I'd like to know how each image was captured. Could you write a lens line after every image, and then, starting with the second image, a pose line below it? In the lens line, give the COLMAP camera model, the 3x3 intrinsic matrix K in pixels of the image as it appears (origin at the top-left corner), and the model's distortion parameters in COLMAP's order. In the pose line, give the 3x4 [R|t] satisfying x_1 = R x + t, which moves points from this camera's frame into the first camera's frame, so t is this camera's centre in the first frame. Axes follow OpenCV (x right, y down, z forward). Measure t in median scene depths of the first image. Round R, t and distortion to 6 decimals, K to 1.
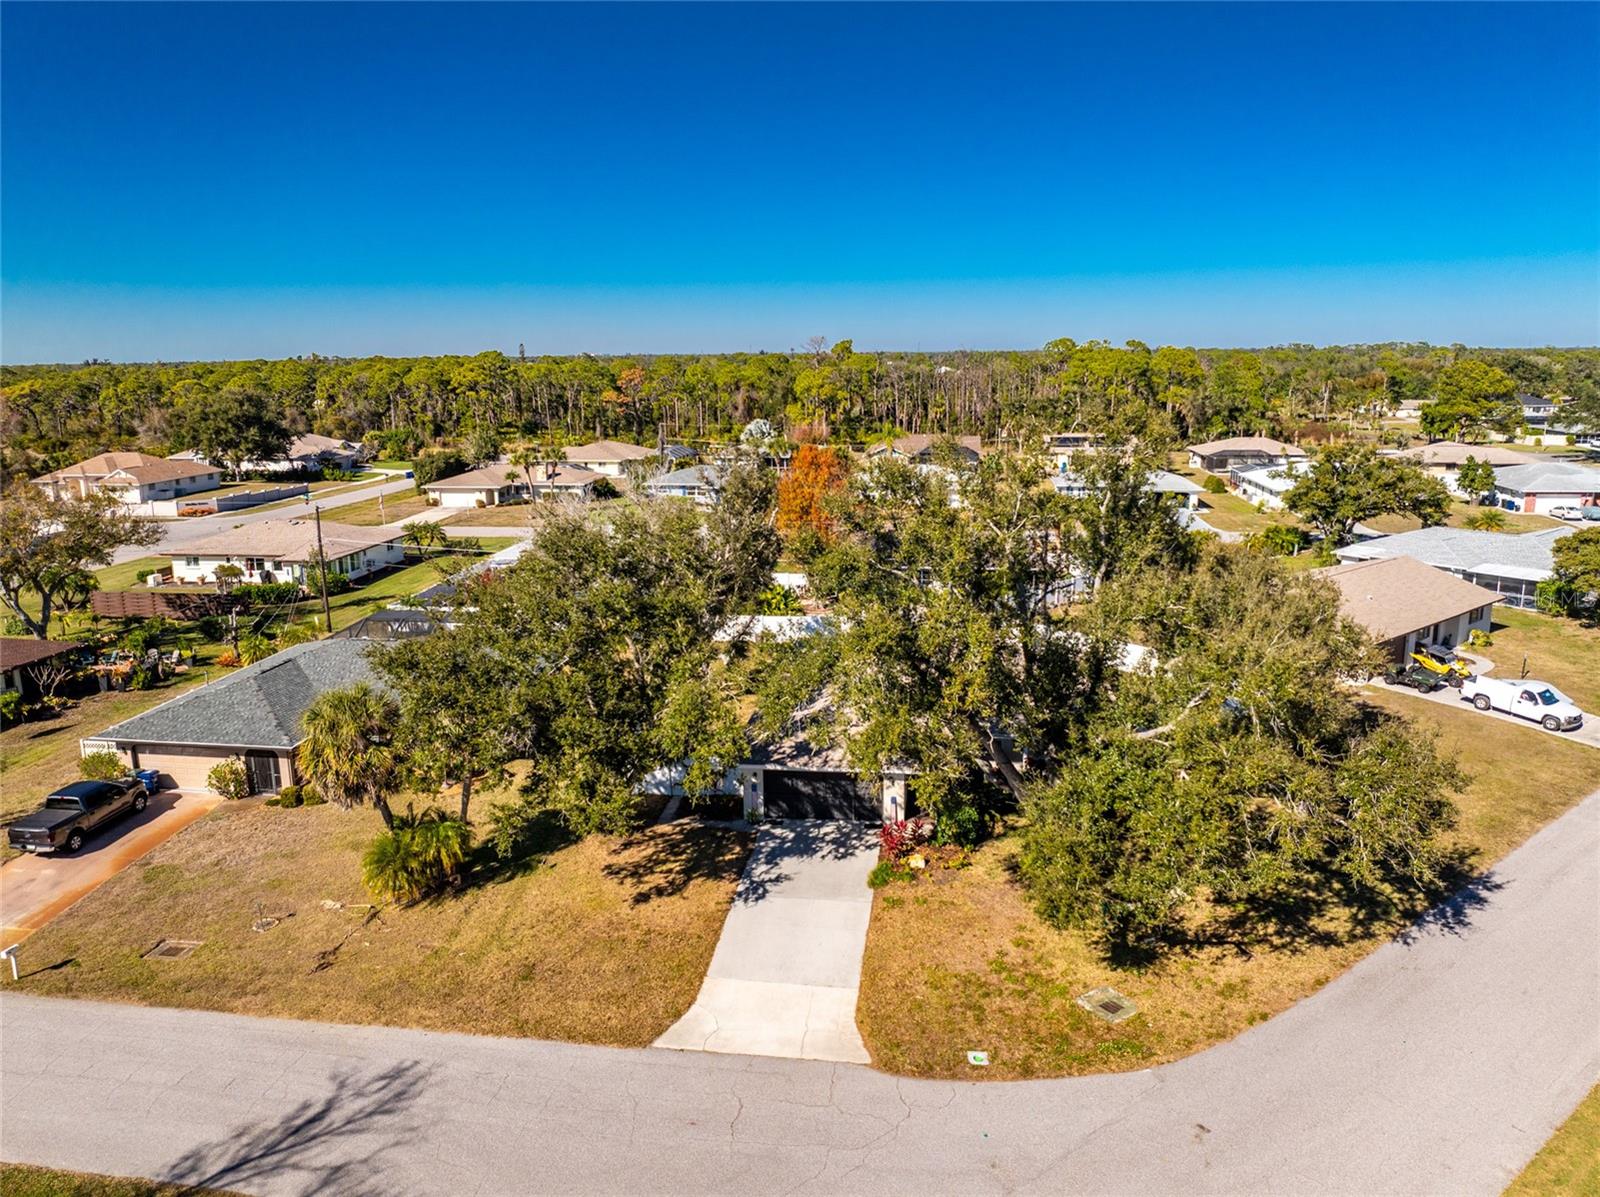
lens RADIAL K [[1121.1, 0, 800.0], [0, 1121.1, 598.5], [0, 0, 1]] dist [-0.019585, -0.031565]
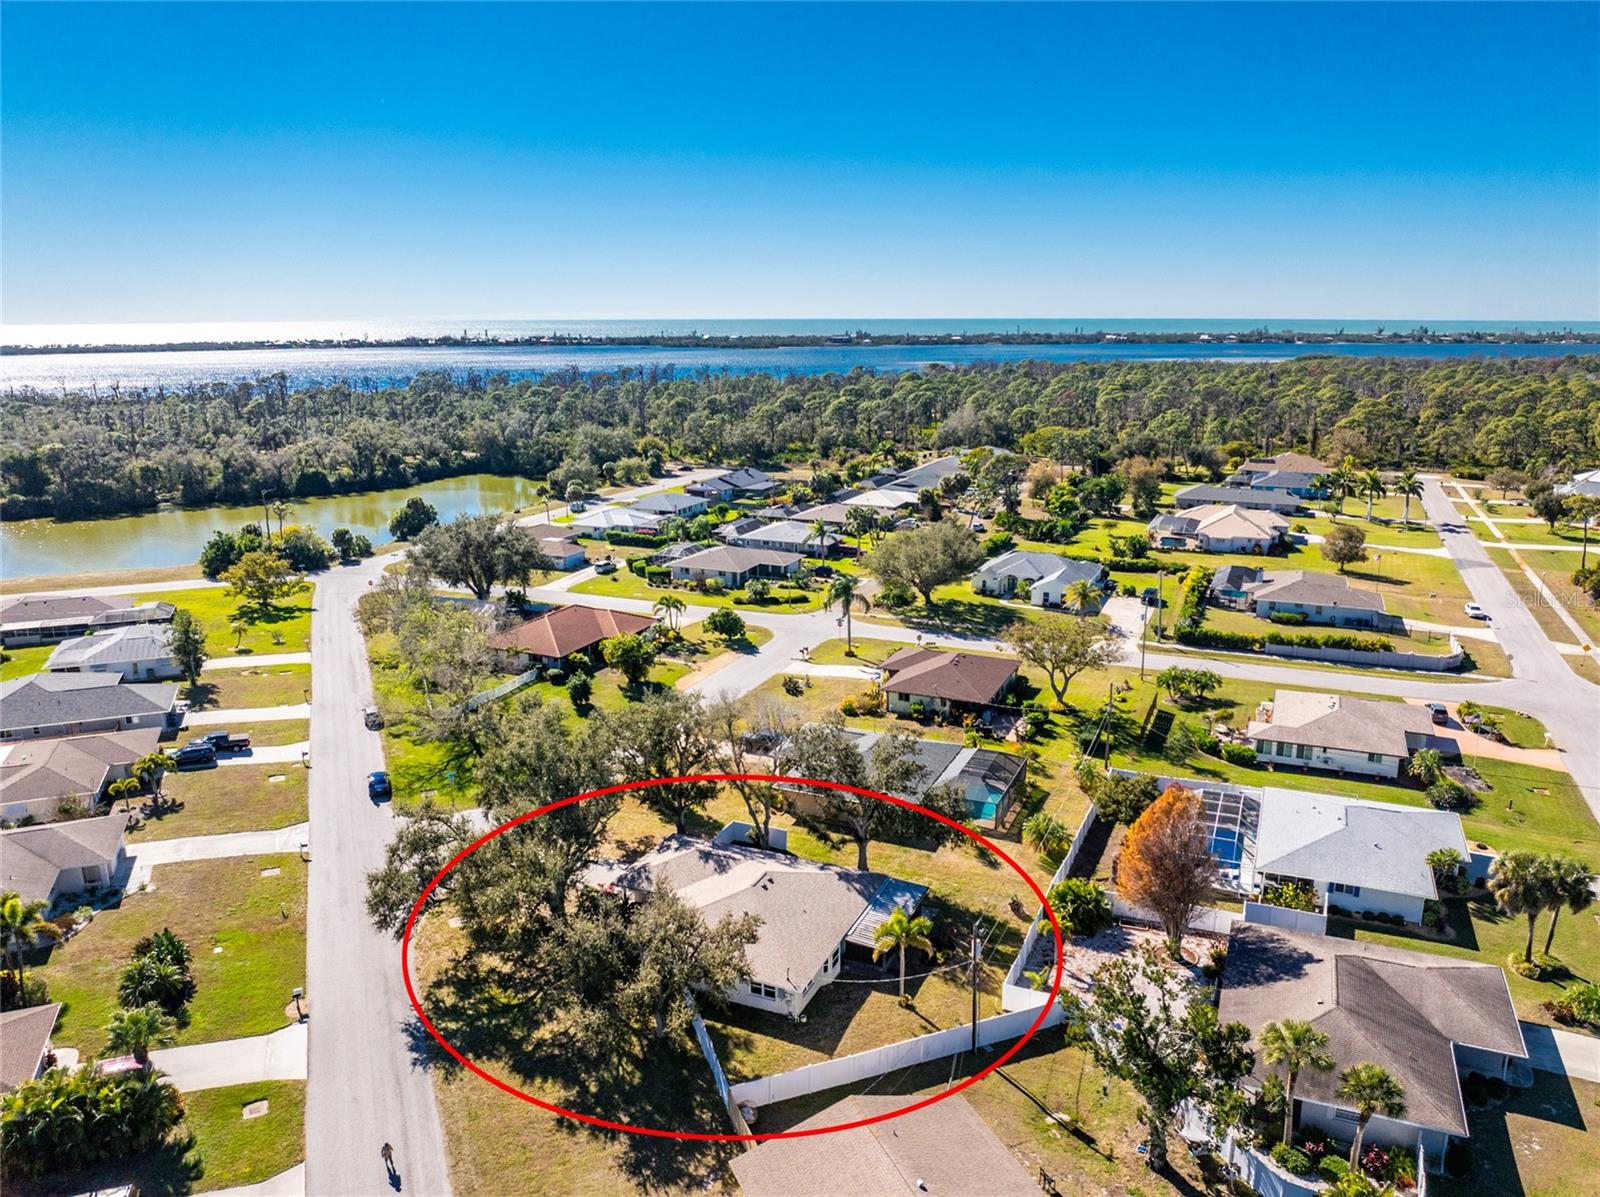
lens RADIAL K [[1155.1, 0, 800.0], [0, 1155.1, 598.5], [0, 0, 1]] dist [-0.030562, -0.006063]
pose [[-0.273470, 0.234381, -0.932888, 2.189195], [-0.189052, 0.937844, 0.291046, -1.149821], [0.943119, 0.255956, -0.212162, 1.980782]]
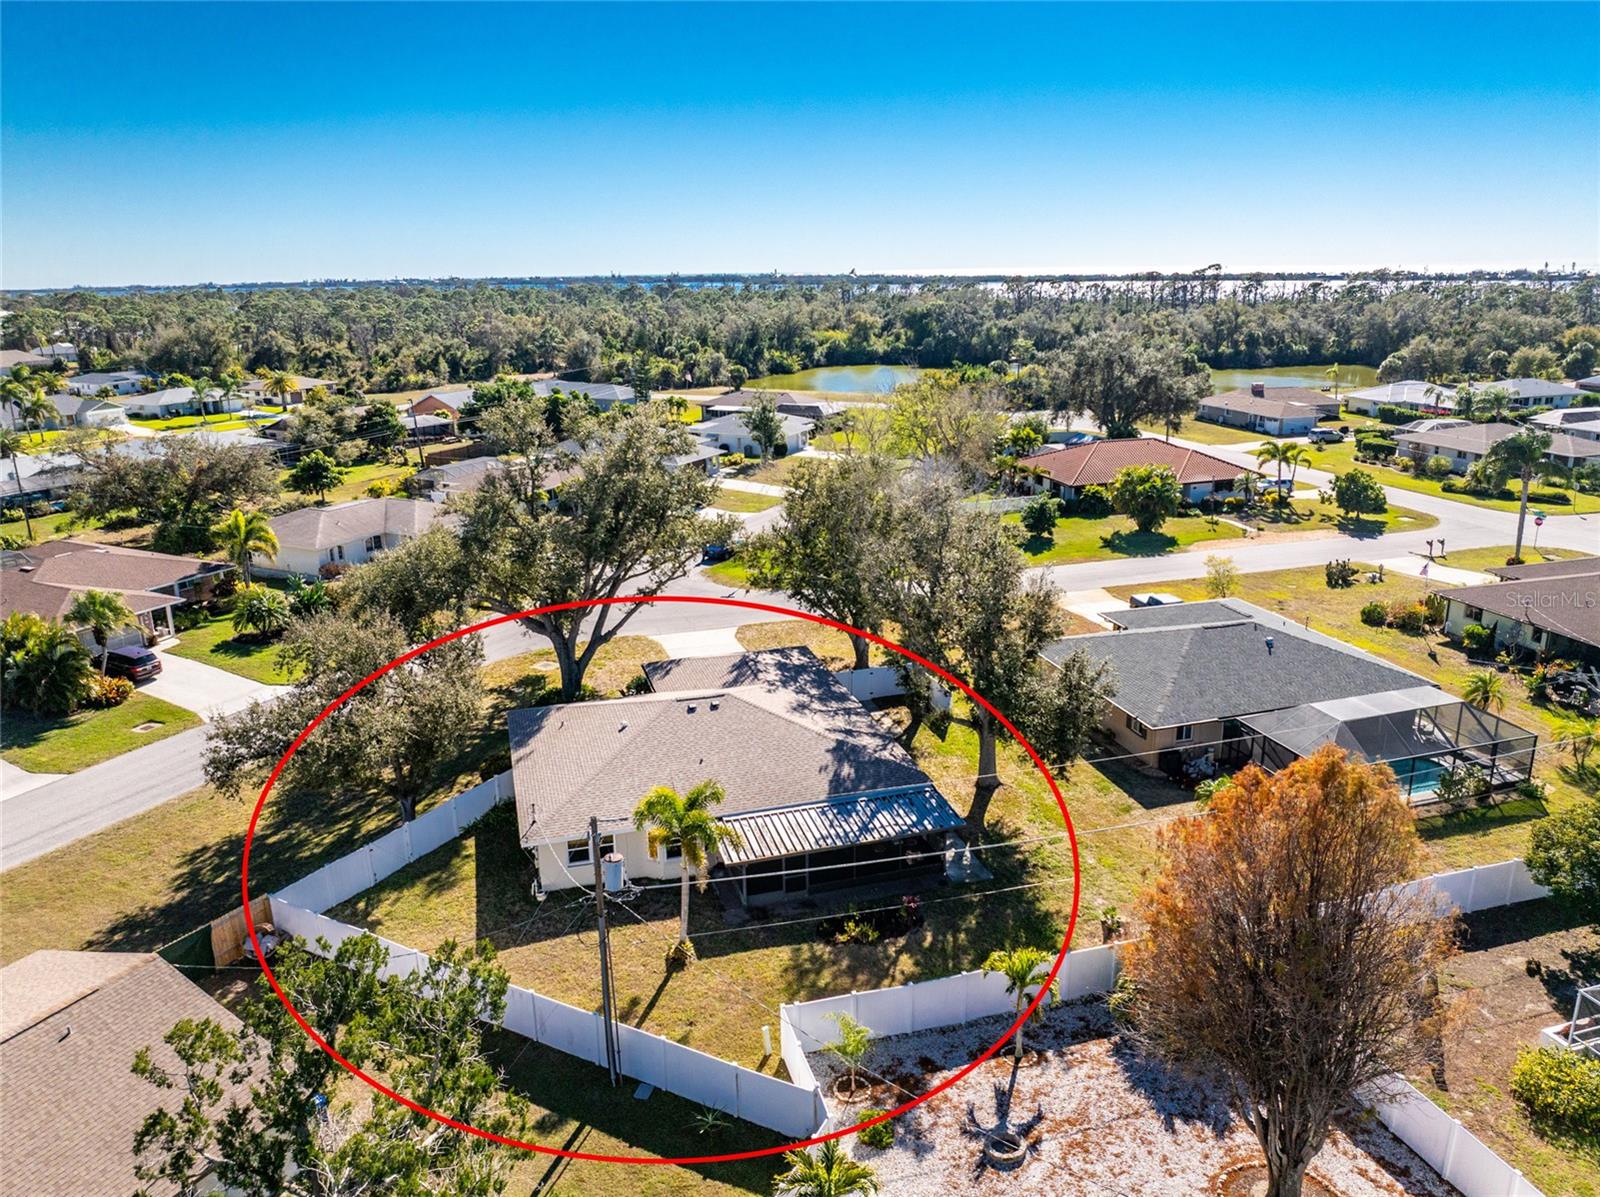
lens RADIAL K [[1121.1, 0, 800.0], [0, 1121.1, 598.5], [0, 0, 1]] dist [-0.019585, -0.031565]
pose [[-0.915132, 0.132787, -0.380658, 0.596311], [-0.059063, 0.889855, 0.452404, -0.694939], [0.398803, 0.436492, -0.806493, 2.693608]]
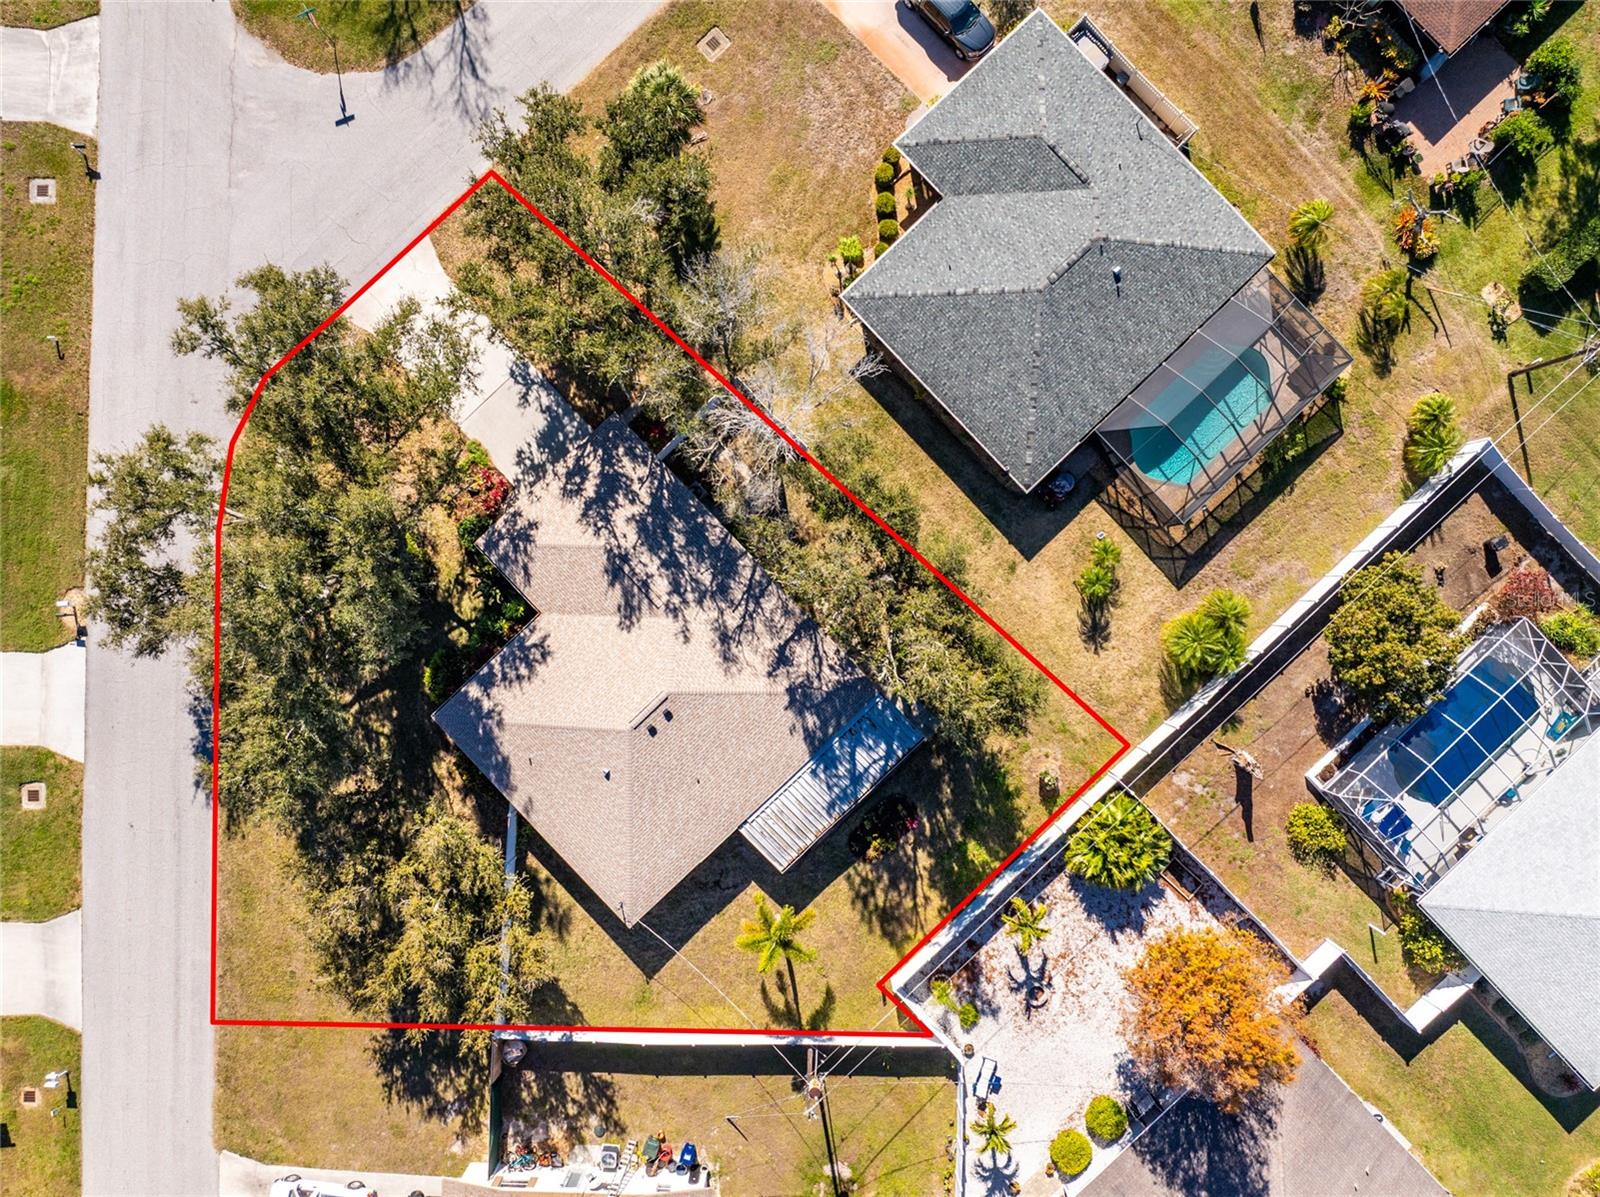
lens RADIAL K [[1098.5, 0, 800.0], [0, 1098.5, 598.5], [0, 0, 1]] dist [-0.022324, -0.002514]
pose [[-0.628646, 0.777676, 0.005032, -0.056724], [-0.136745, -0.116904, 0.983684, -1.359568], [0.765575, 0.617701, 0.179834, 1.357813]]
